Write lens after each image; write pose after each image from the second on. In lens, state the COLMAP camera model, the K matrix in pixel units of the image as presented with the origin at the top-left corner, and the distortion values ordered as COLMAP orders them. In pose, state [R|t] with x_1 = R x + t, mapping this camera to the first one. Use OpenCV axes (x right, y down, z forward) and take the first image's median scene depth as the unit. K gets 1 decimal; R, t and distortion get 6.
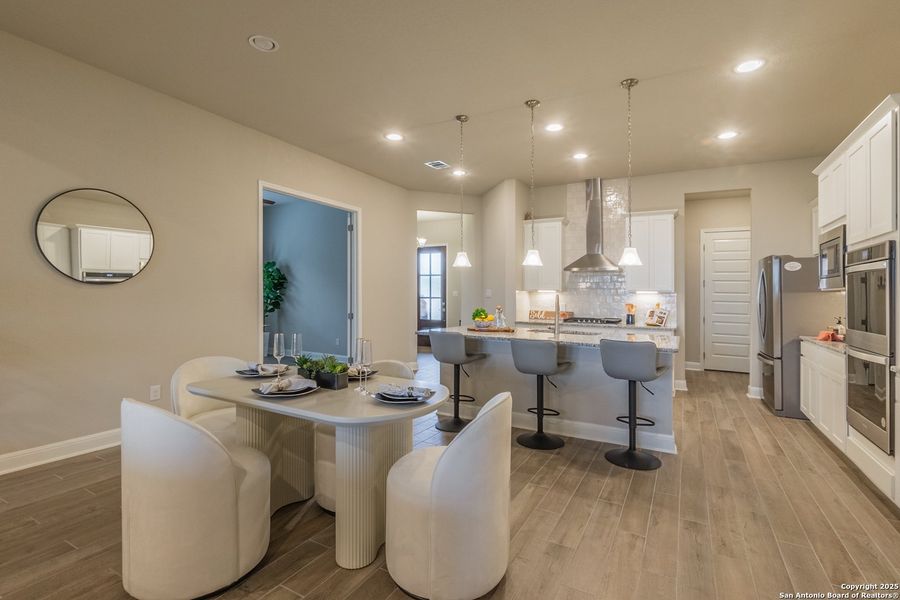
lens RADIAL K [[413.1, 0, 462.1], [0, 413.1, 292.8], [0, 0, 1]] dist [-0.018233, -0.000262]
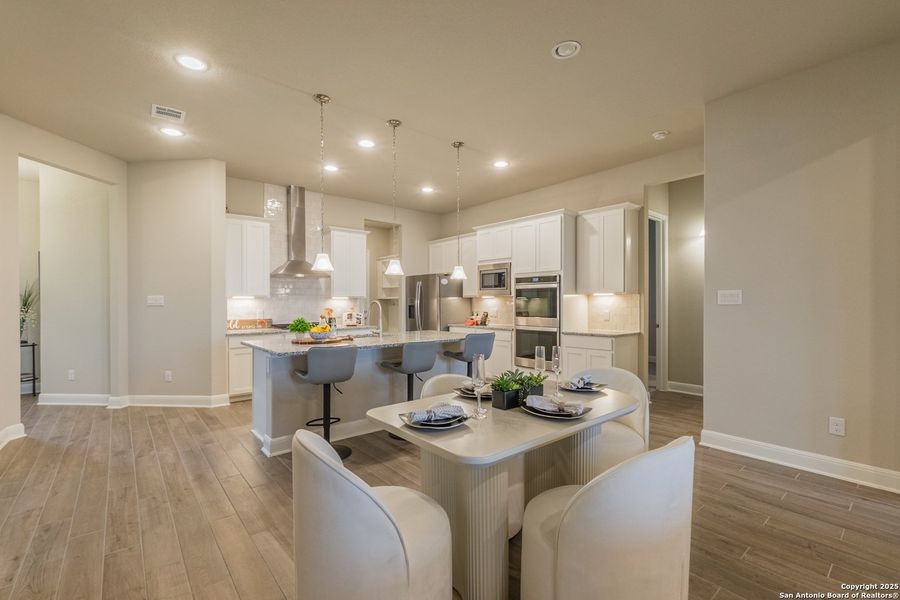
lens RADIAL K [[400.4, 0, 449.2], [0, 400.4, 300.4], [0, 0, 1]] dist [-0.002705, 0.000890]
pose [[0.362670, -0.012408, 0.931835, -0.482576], [0.002445, 0.999921, 0.012363, -0.007381], [-0.931914, -0.002205, 0.362672, 0.311448]]
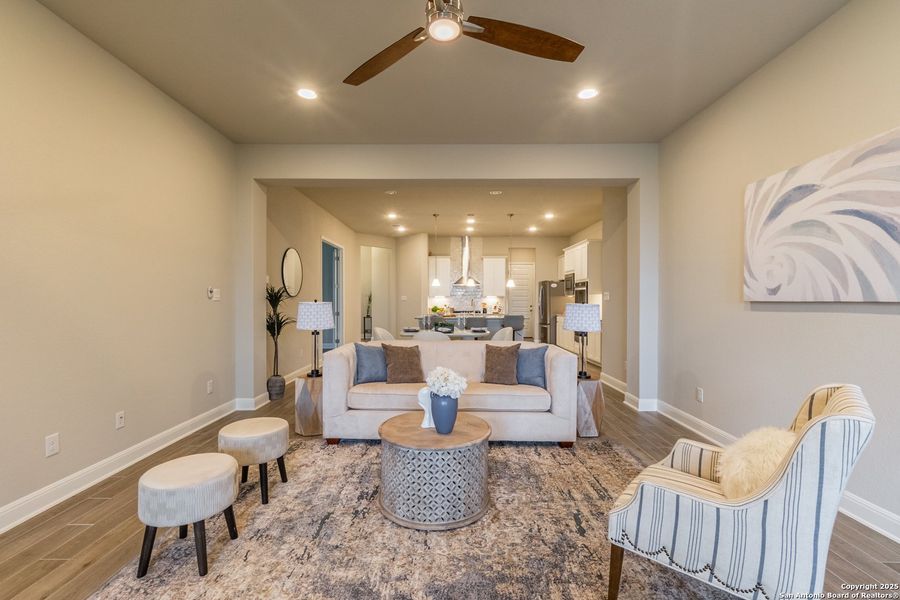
lens RADIAL K [[388.4, 0, 453.9], [0, 388.4, 301.5], [0, 0, 1]] dist [-0.003303, -0.000134]
pose [[0.870594, -0.019397, 0.491619, -0.620594], [0.012466, 0.999771, 0.017369, -0.012713], [-0.491844, -0.008993, 0.870637, -0.527323]]
